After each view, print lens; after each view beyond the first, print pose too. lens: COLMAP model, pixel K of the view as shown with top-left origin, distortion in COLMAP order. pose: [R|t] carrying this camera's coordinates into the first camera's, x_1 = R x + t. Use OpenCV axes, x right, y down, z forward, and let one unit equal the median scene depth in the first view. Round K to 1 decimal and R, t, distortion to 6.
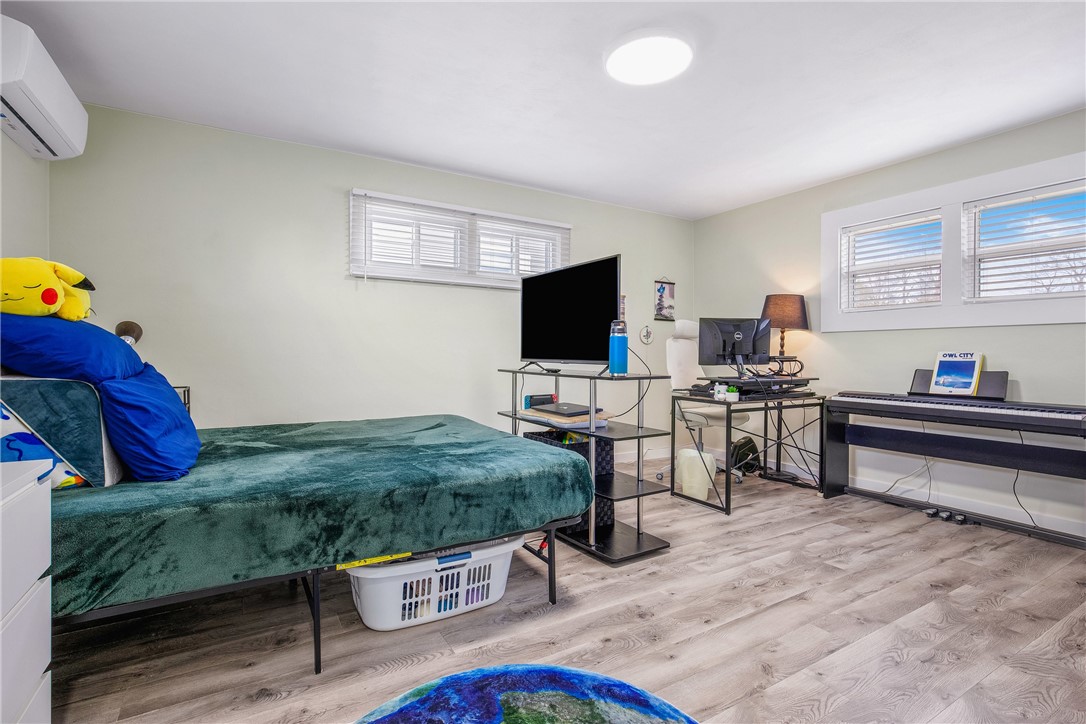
lens RADIAL K [[505.7, 0, 534.7], [0, 505.7, 351.1], [0, 0, 1]] dist [-0.023622, 0.007637]
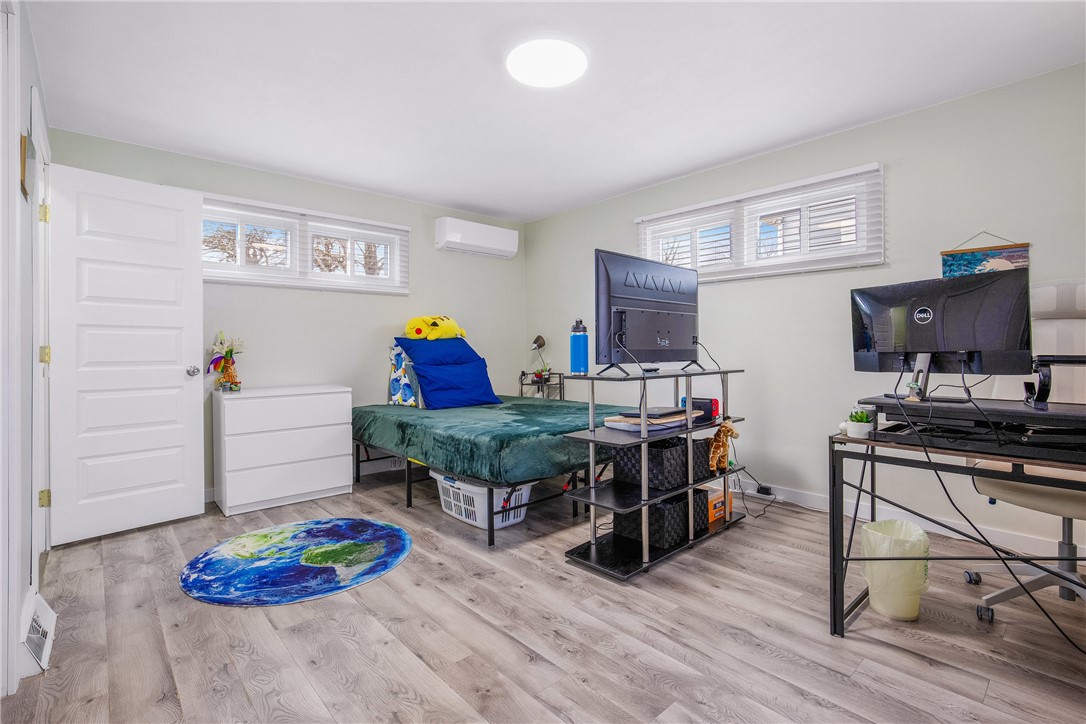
lens RADIAL K [[505.7, 0, 534.7], [0, 505.7, 351.1], [0, 0, 1]] dist [-0.023622, 0.007637]
pose [[0.201990, -0.007144, -0.979361, 1.383344], [0.007422, 0.999956, -0.005764, 0.009028], [0.979359, -0.006105, 0.202034, 0.882472]]
